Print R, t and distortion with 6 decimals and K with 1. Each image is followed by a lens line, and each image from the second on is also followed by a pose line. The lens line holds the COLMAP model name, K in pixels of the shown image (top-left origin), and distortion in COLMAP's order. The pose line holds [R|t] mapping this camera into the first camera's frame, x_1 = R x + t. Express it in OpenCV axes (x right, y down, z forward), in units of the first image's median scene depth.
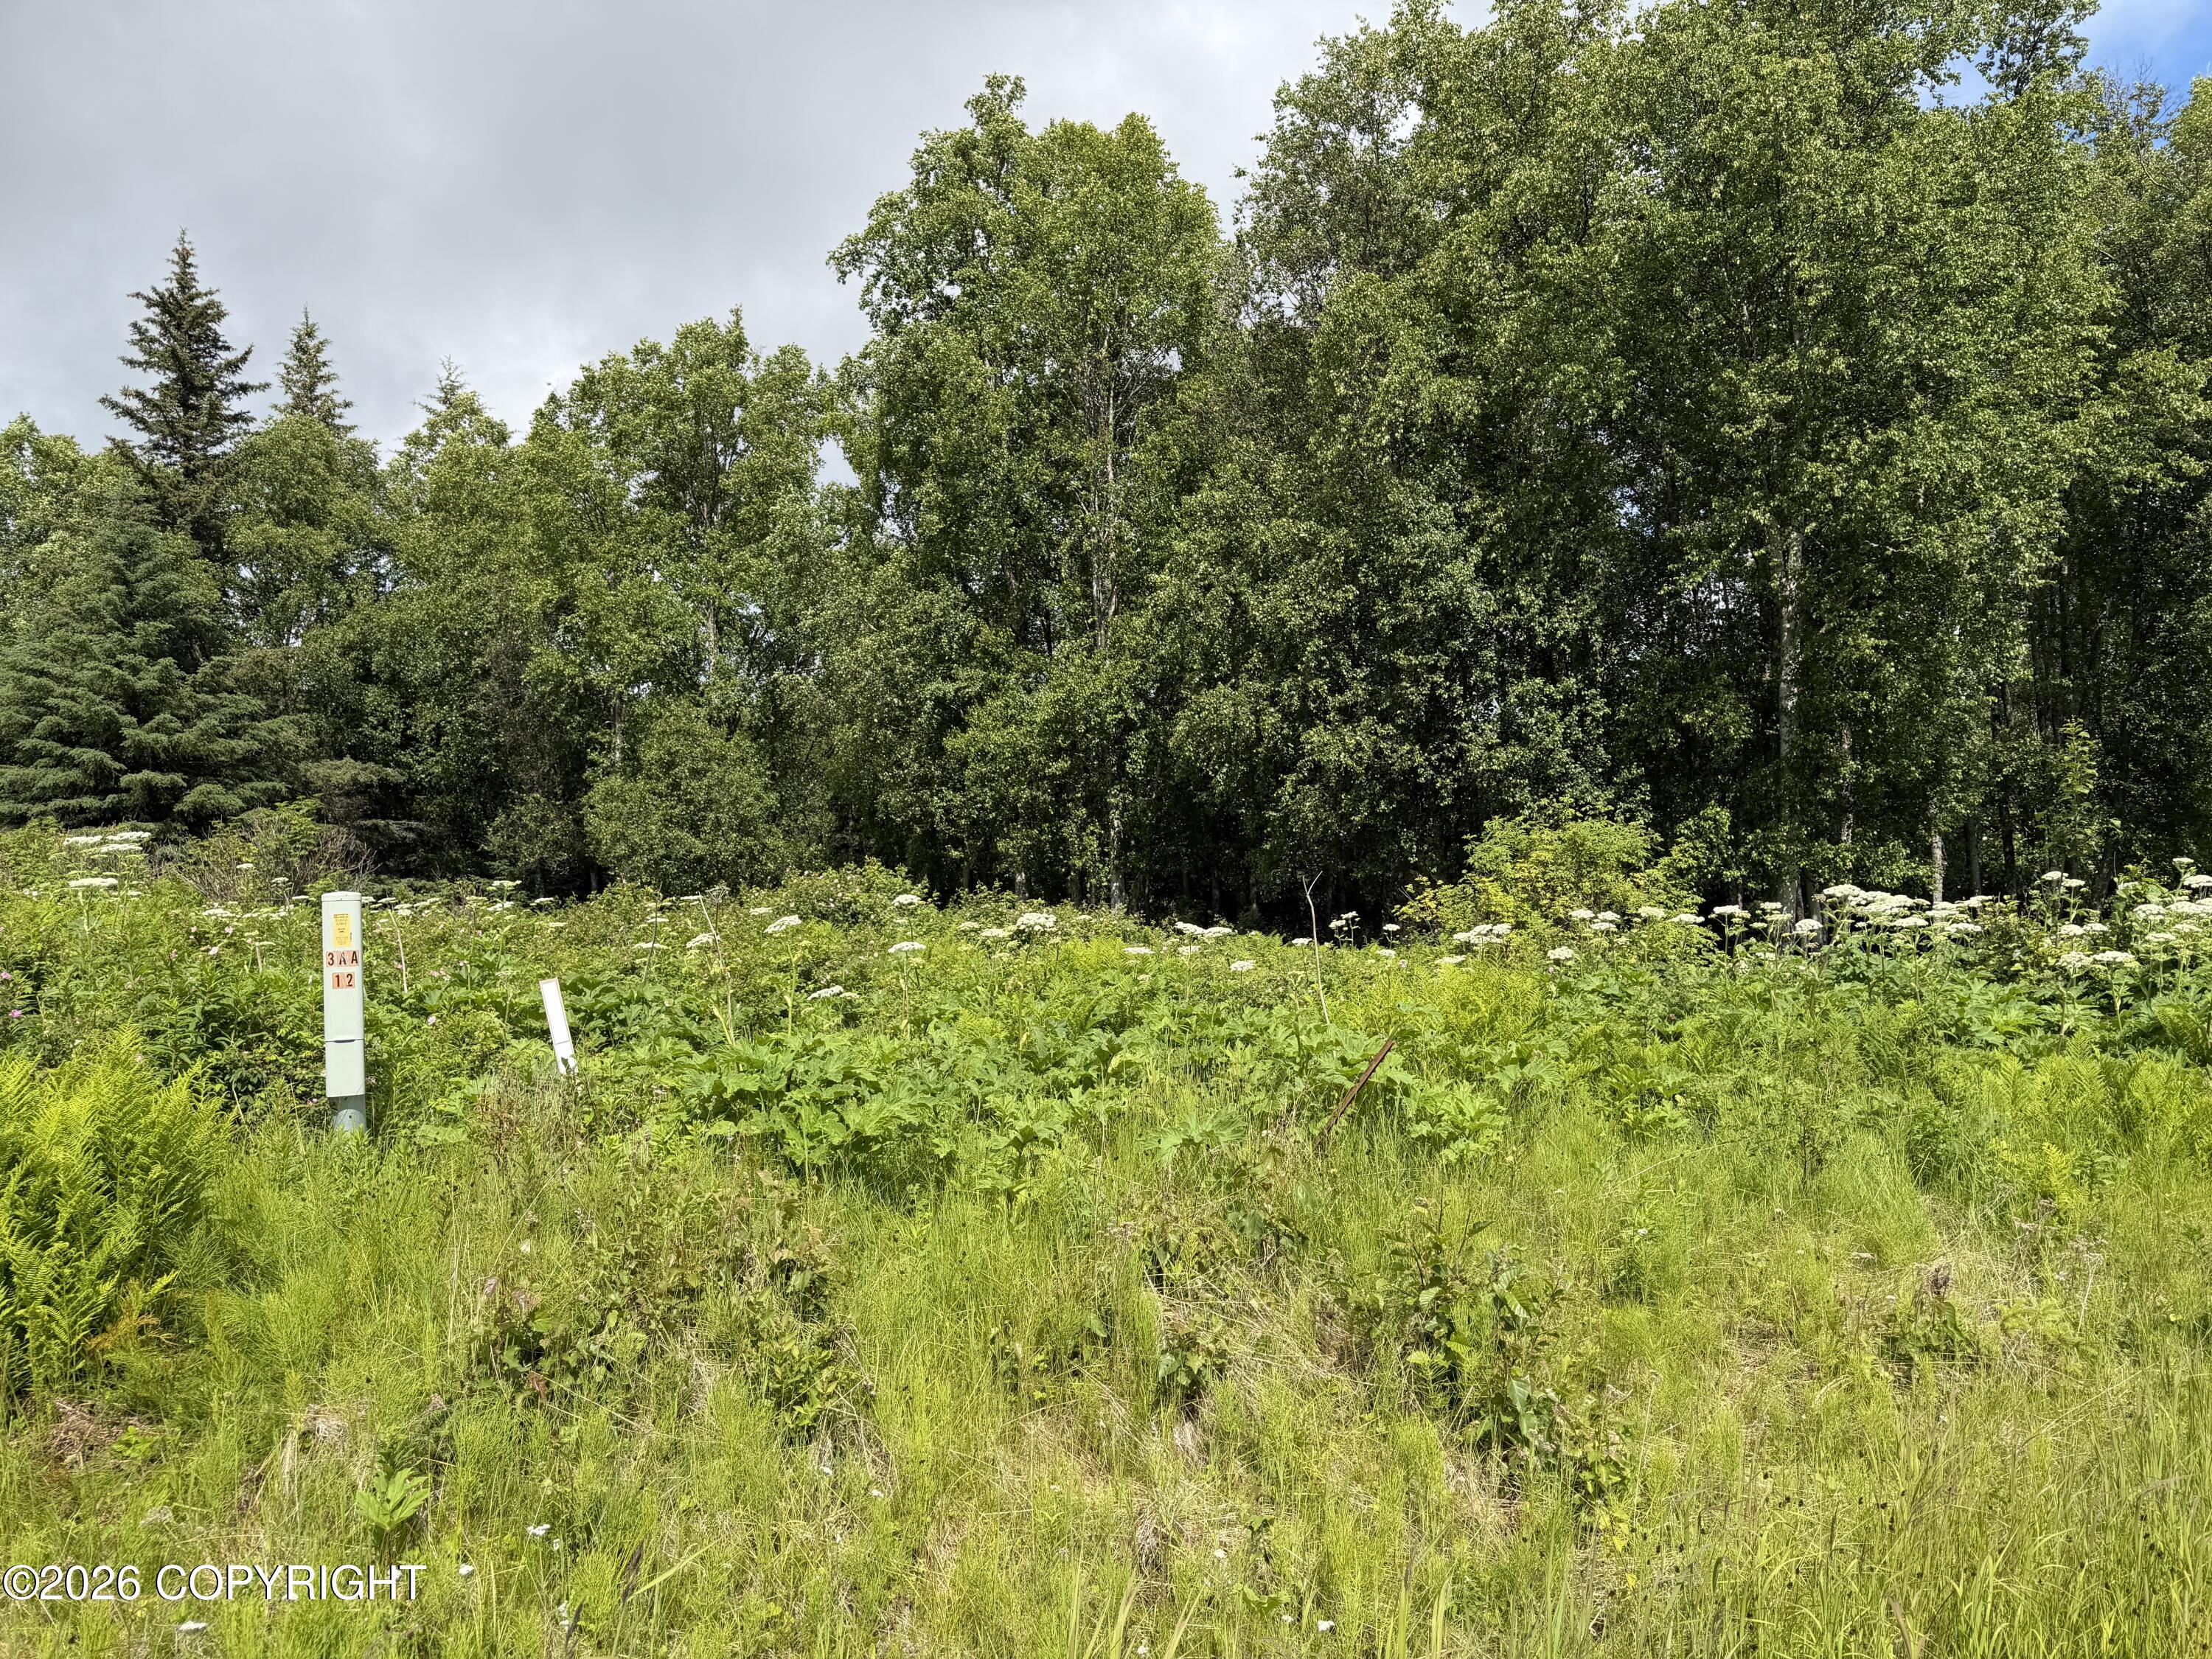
lens RADIAL K [[1538.6, 0, 1096.8], [0, 1538.6, 838.0], [0, 0, 1]] dist [0.070981, -0.072825]
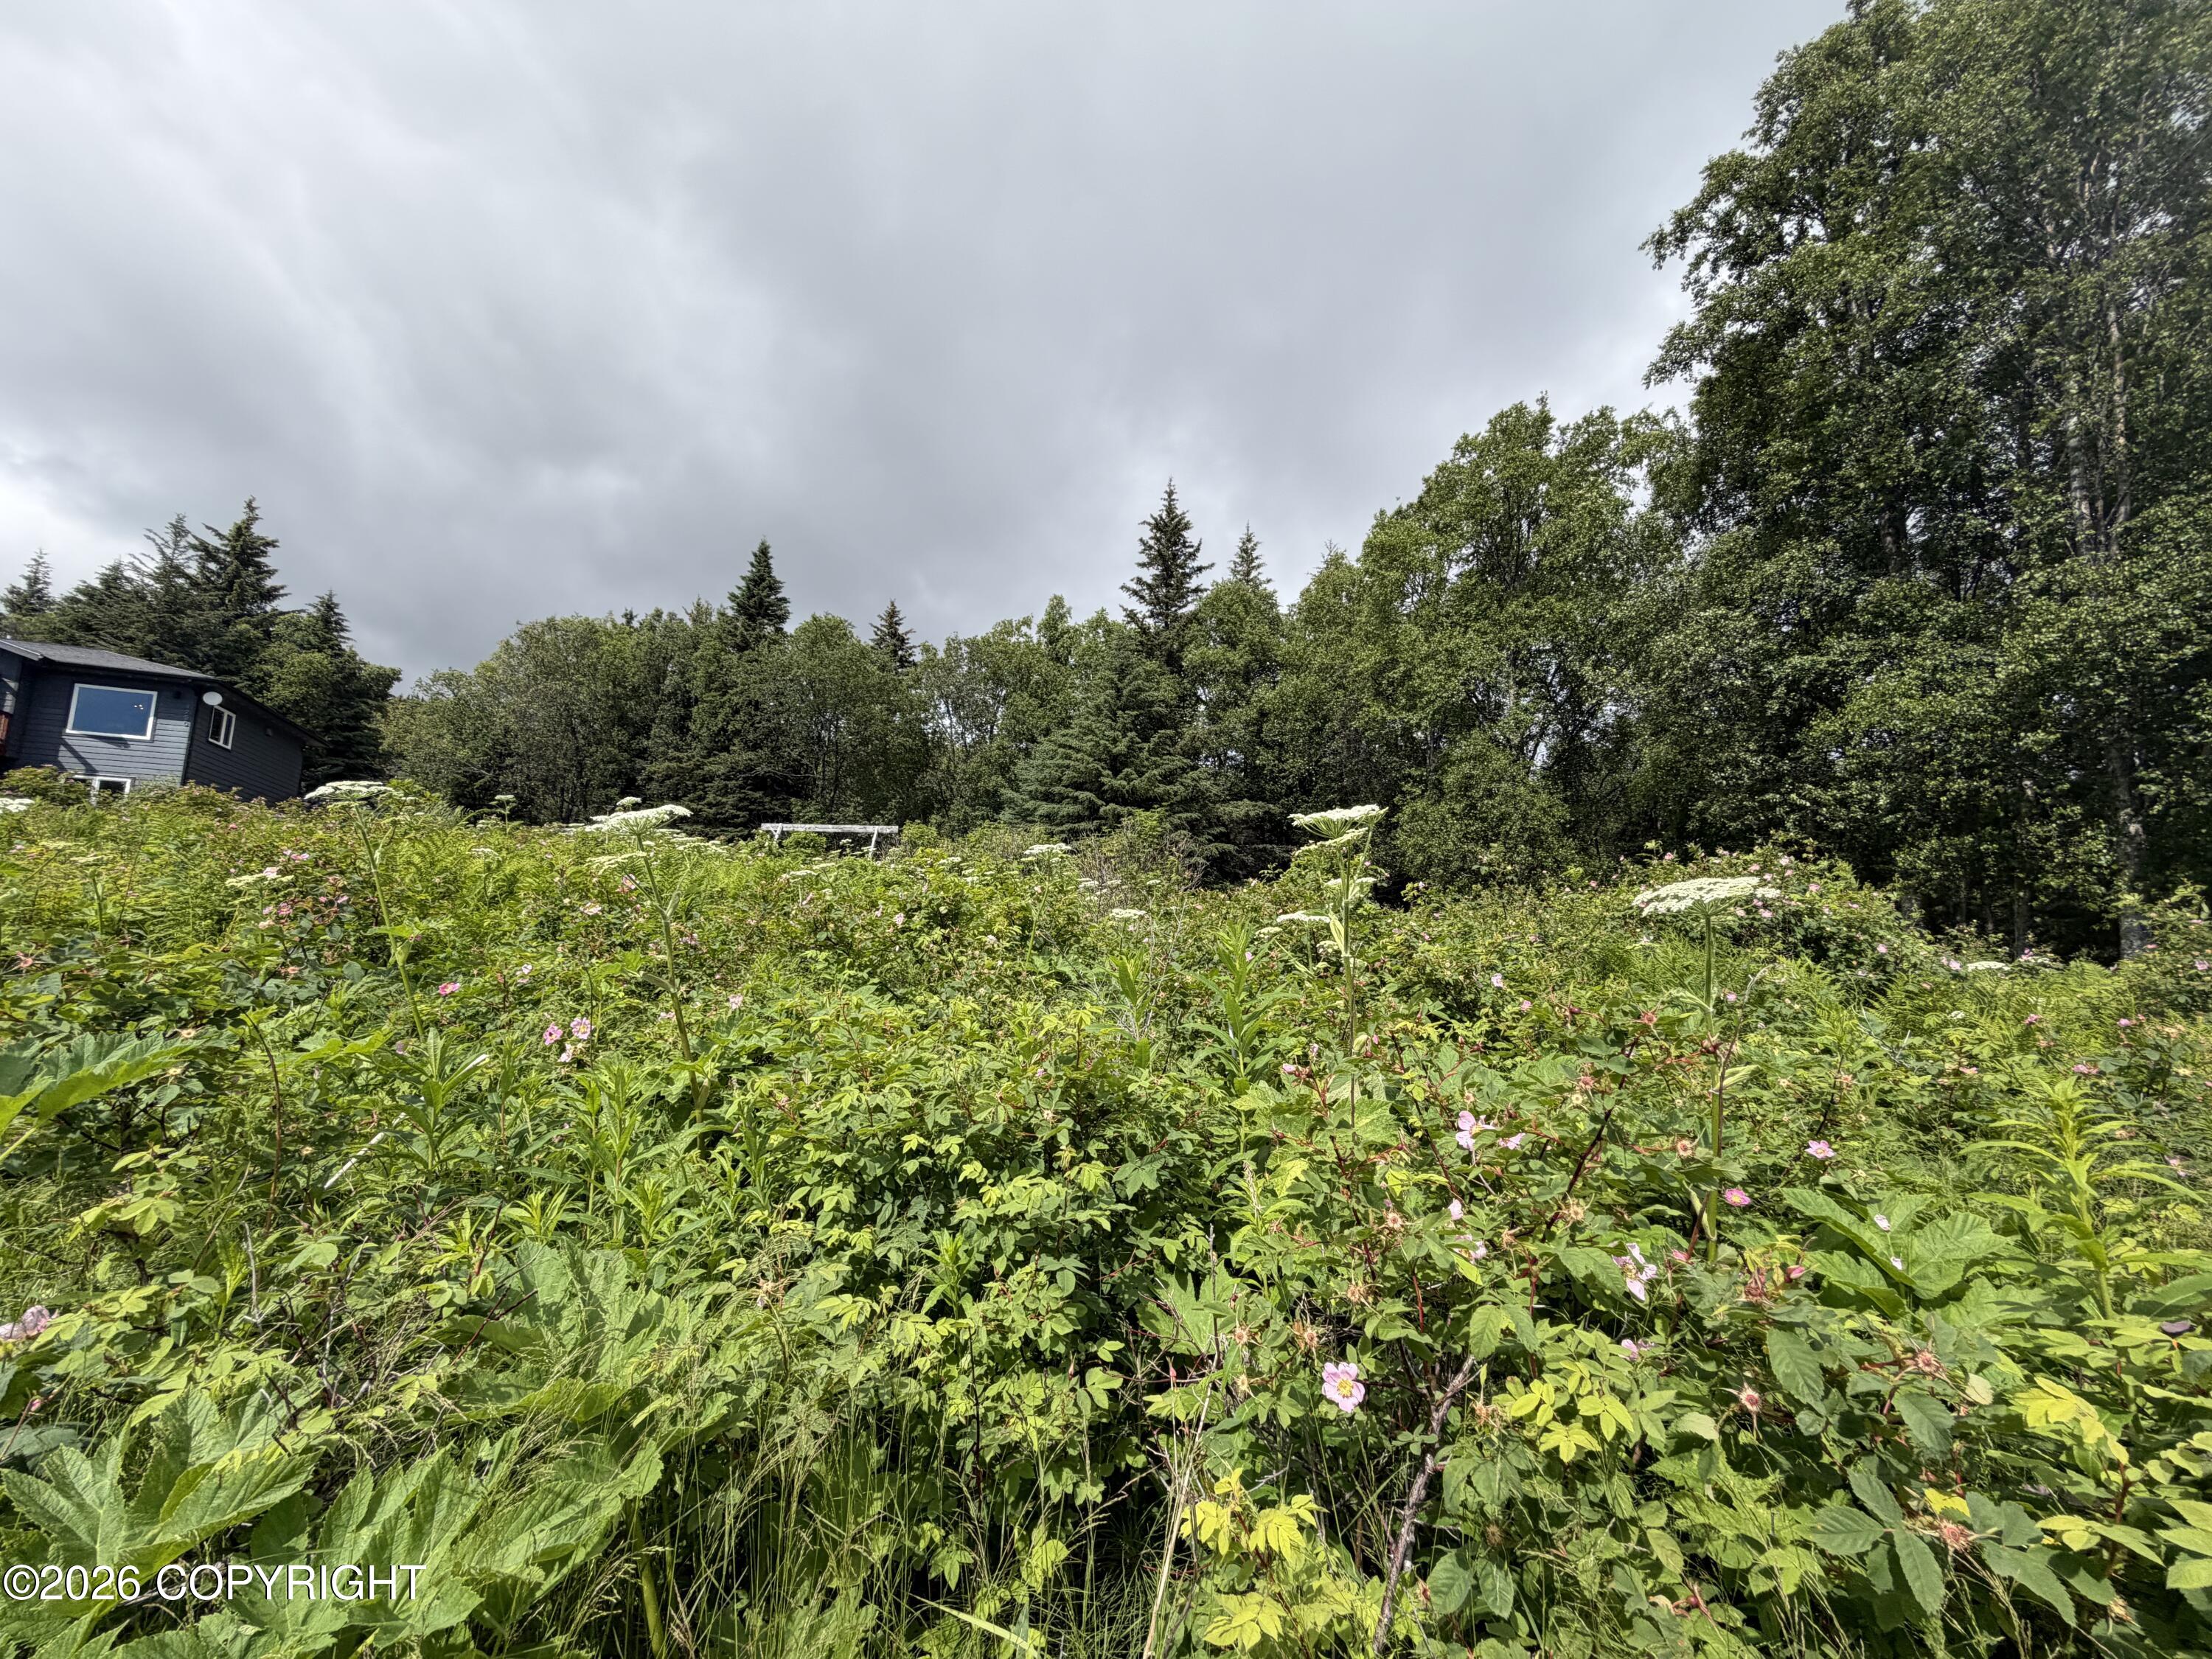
lens RADIAL K [[882.4, 0, 1096.9], [0, 882.4, 827.9], [0, 0, 1]] dist [0.004113, -0.000186]
pose [[0.771519, -0.004543, -0.636190, -0.085397], [-0.029283, 0.998661, -0.042644, 0.018650], [0.635532, 0.051530, 0.770353, 0.371097]]
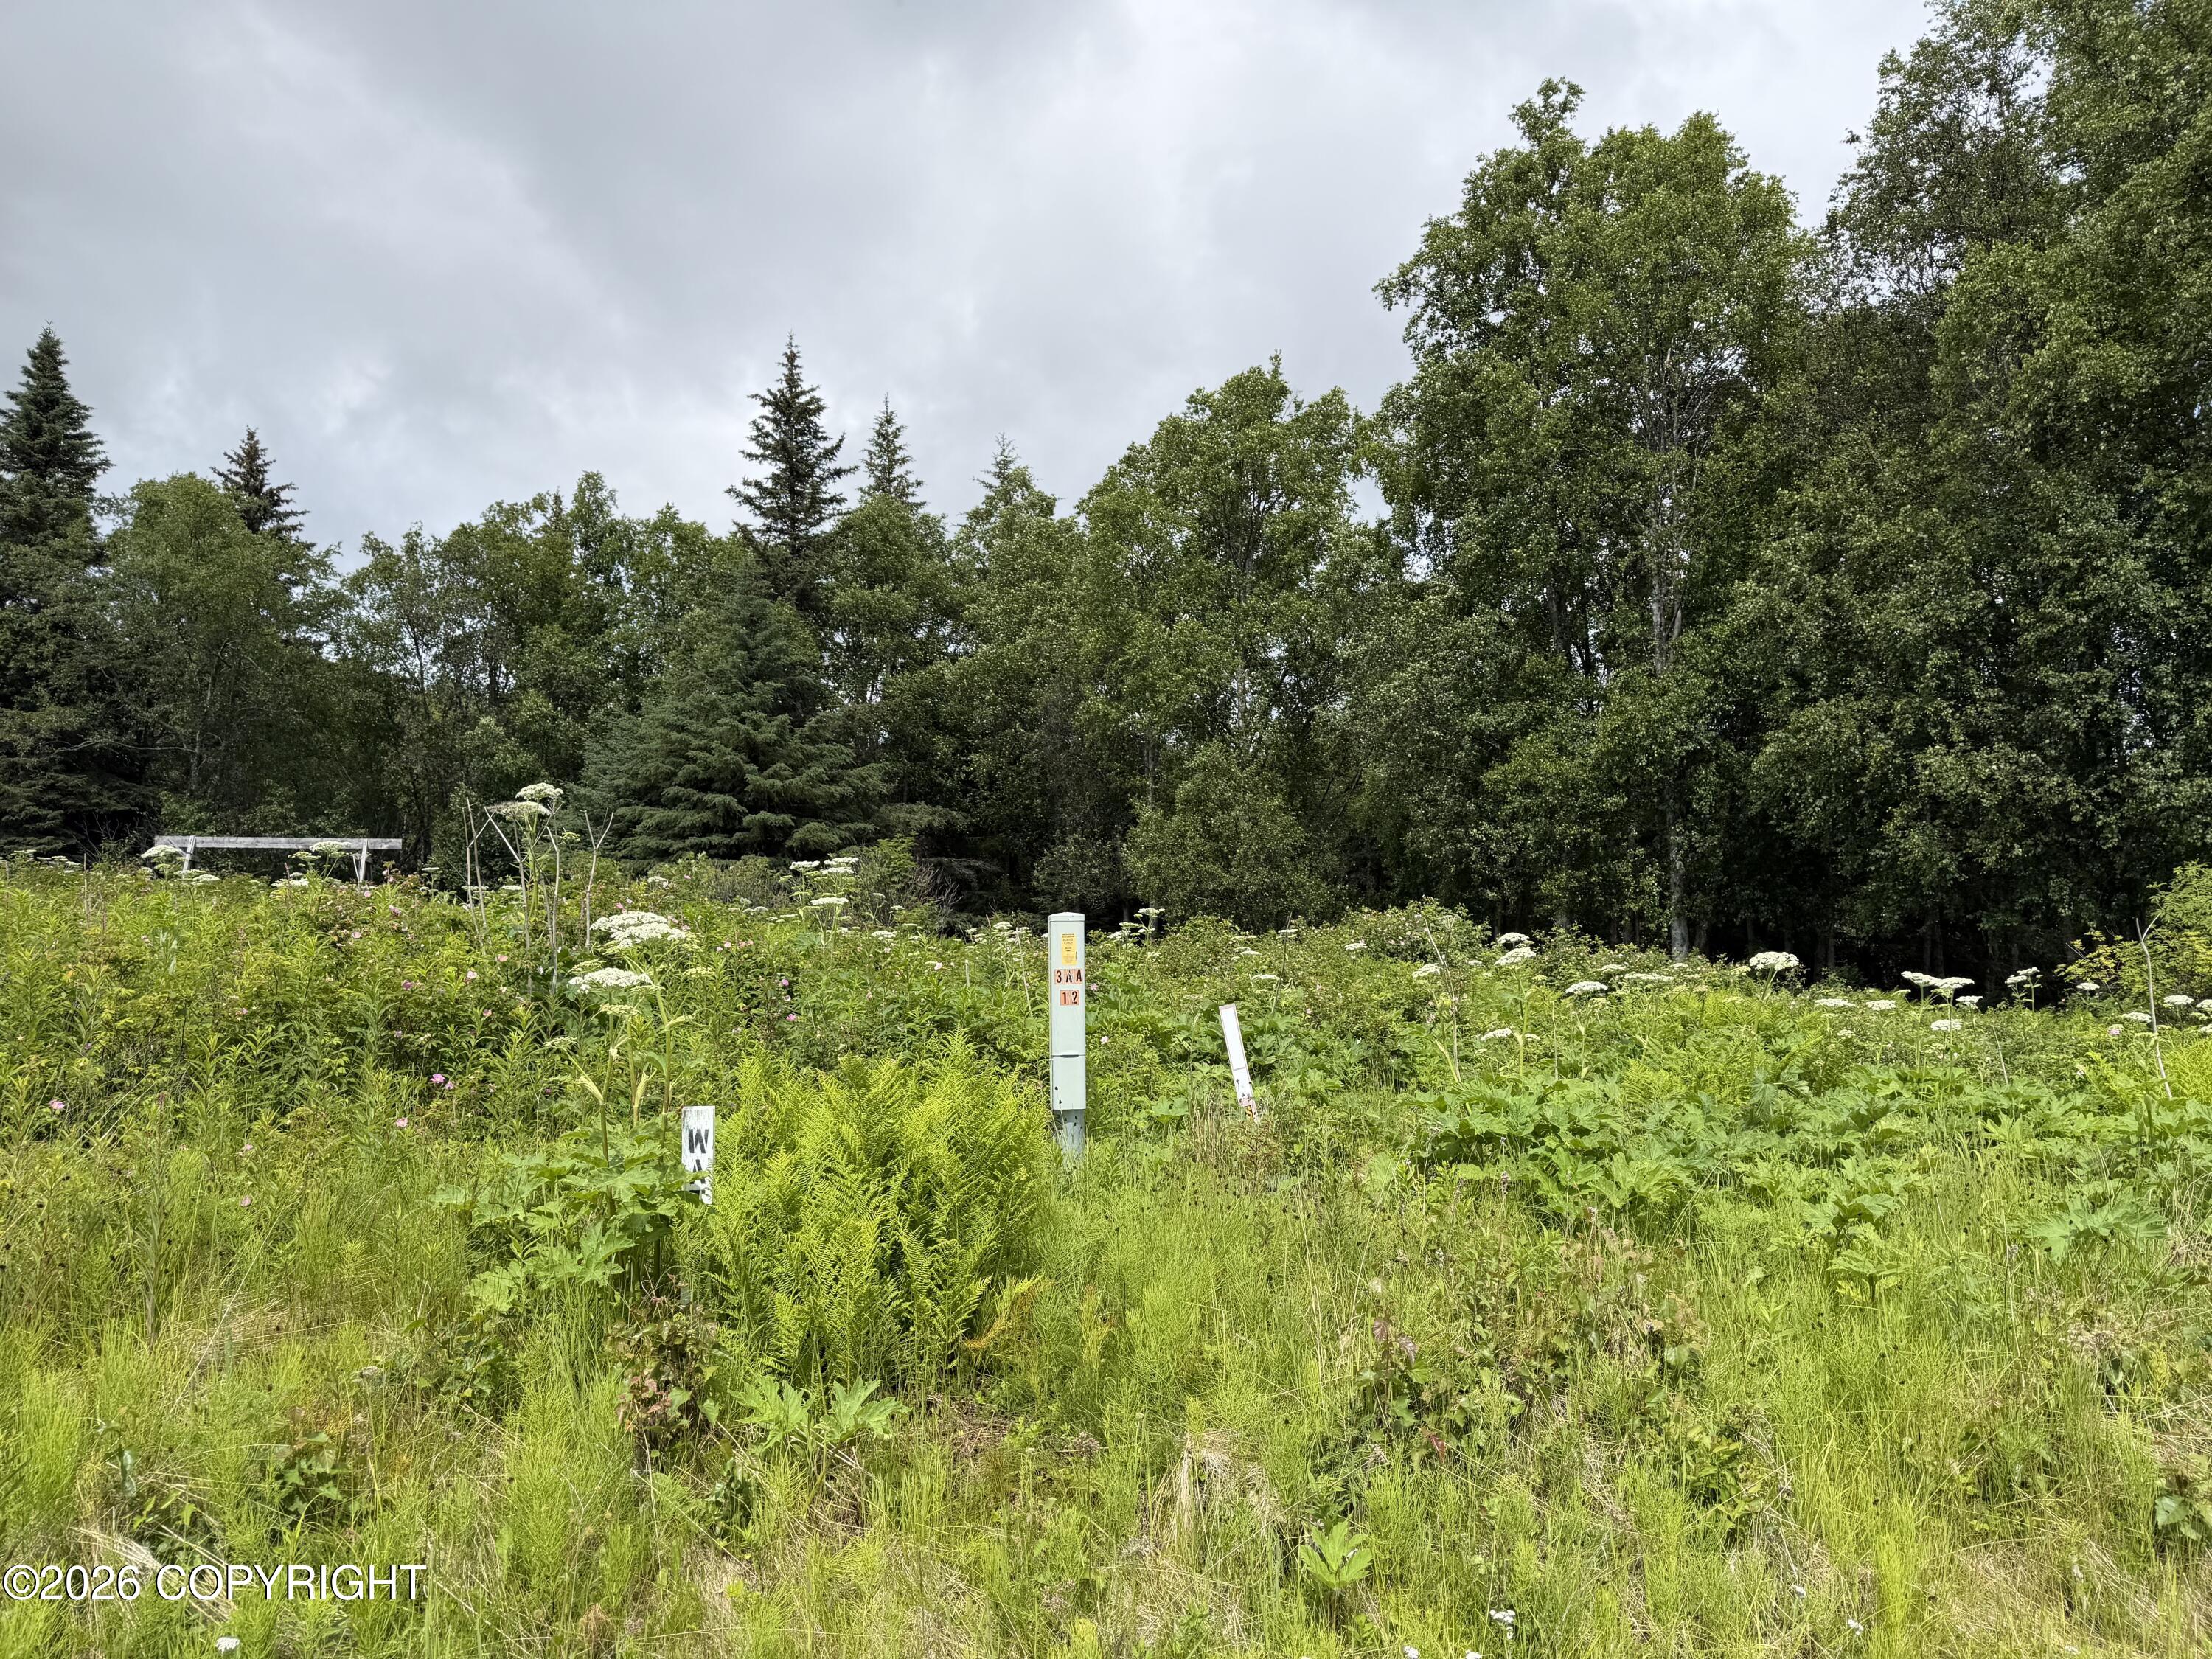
lens RADIAL K [[1538.6, 0, 1114.5], [0, 1538.6, 842.5], [0, 0, 1]] dist [0.070981, -0.072825]
pose [[0.953739, 0.004079, -0.300609, -0.028202], [-0.011575, 0.999665, -0.023157, 0.002202], [0.300414, 0.025565, 0.953466, 0.006540]]
